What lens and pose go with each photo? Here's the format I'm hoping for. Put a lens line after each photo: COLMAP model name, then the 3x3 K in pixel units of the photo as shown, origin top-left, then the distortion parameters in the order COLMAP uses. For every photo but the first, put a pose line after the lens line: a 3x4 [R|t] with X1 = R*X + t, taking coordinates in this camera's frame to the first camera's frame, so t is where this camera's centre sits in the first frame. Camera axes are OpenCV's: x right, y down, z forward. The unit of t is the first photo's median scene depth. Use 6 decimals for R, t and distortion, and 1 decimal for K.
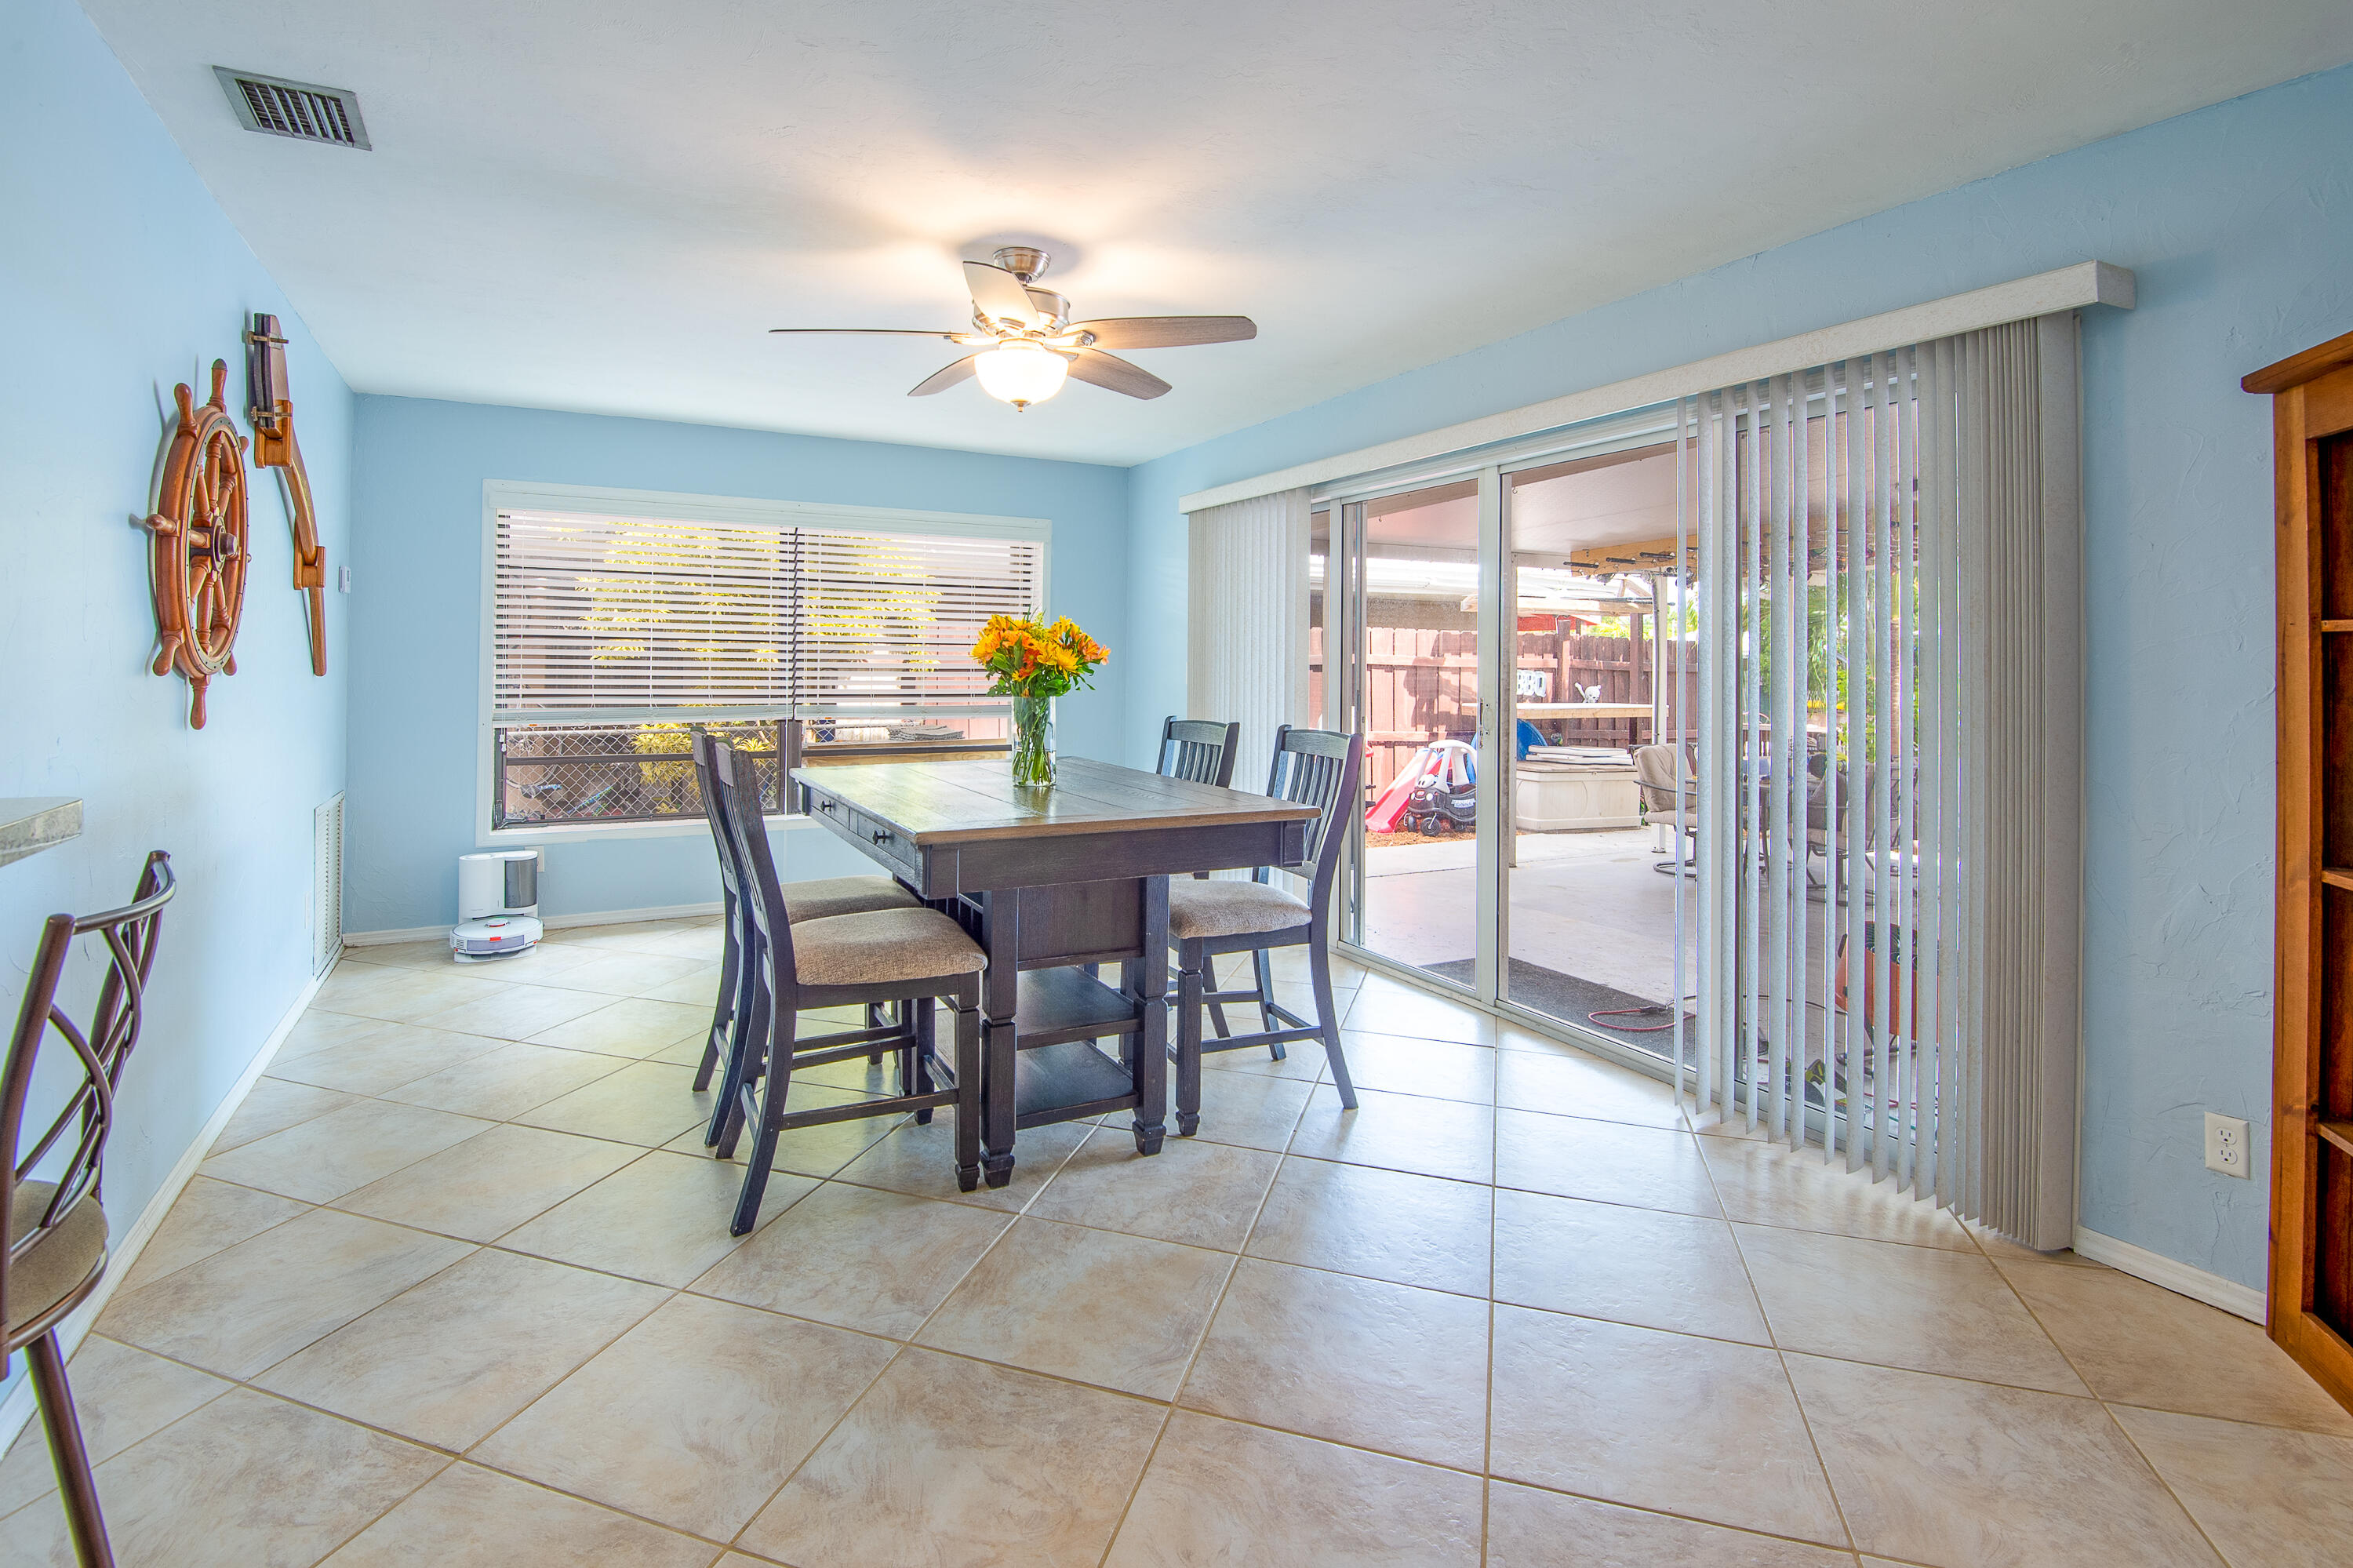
lens RADIAL K [[1131.1, 0, 1149.1], [0, 1131.1, 637.2], [0, 0, 1]] dist [-0.008881, -0.003857]
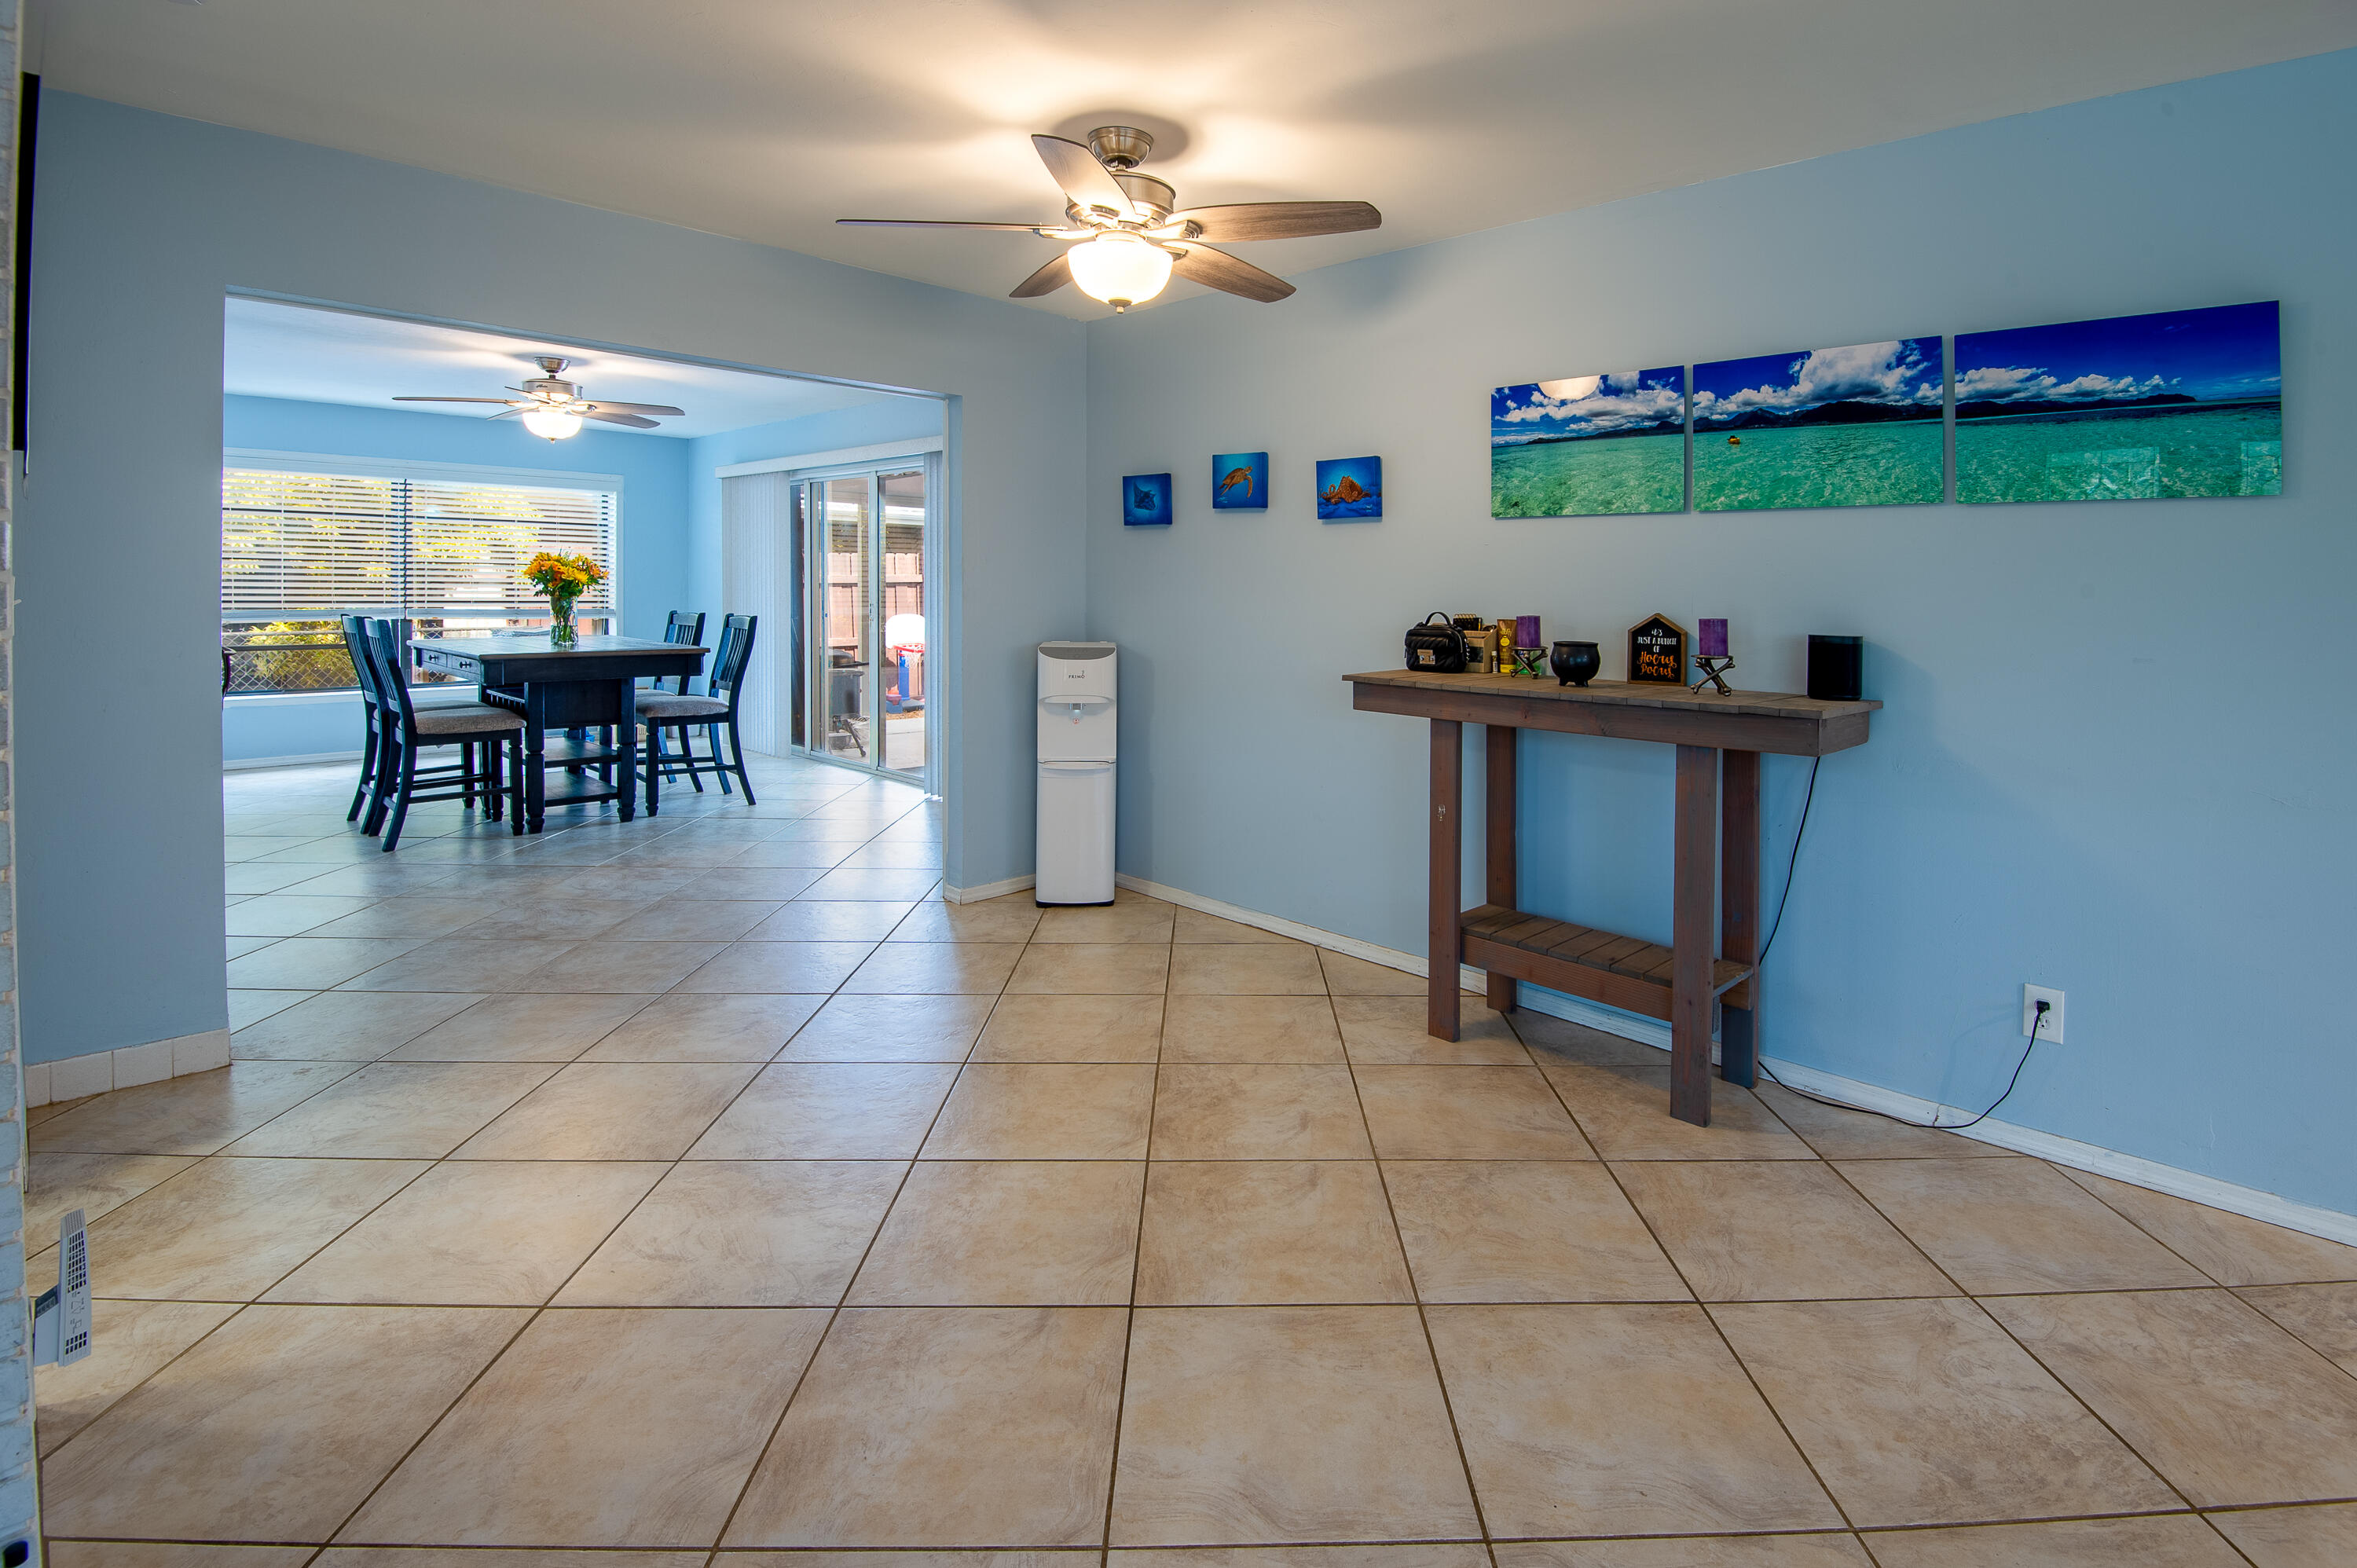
lens RADIAL K [[1132.9, 0, 1278.4], [0, 1132.9, 615.0], [0, 0, 1]] dist [-0.008881, -0.003857]
pose [[0.935090, -0.003620, 0.354391, 0.342398], [-0.015014, 0.998645, 0.049818, -0.027797], [-0.354091, -0.051905, 0.933769, -1.162099]]
